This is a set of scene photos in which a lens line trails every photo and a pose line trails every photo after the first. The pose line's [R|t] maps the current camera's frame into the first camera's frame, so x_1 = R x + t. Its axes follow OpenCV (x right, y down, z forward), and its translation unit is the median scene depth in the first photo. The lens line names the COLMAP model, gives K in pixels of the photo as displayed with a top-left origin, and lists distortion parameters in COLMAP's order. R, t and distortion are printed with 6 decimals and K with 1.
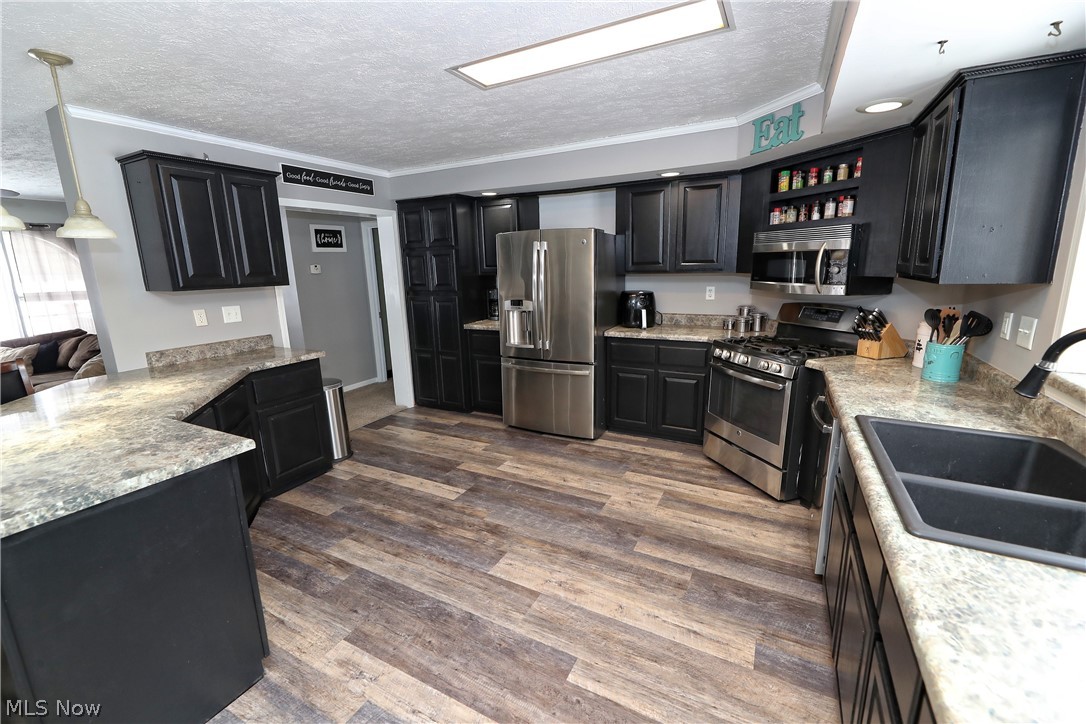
lens RADIAL K [[458.8, 0, 543.0], [0, 458.8, 362.0], [0, 0, 1]] dist [-0.001623, -0.000199]
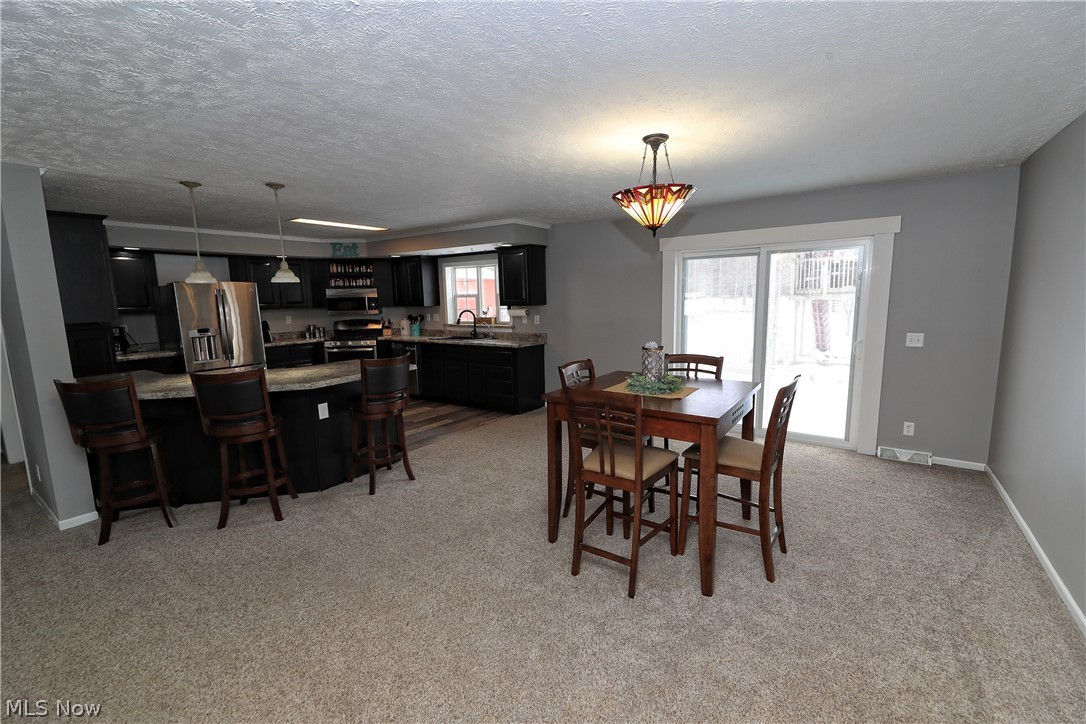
lens RADIAL K [[458.8, 0, 543.0], [0, 458.8, 362.0], [0, 0, 1]] dist [-0.001623, -0.000199]
pose [[0.129334, -0.112797, 0.985165, -1.863155], [0.232640, 0.969231, 0.080432, 0.135931], [-0.963925, 0.218786, 0.151595, -0.285683]]
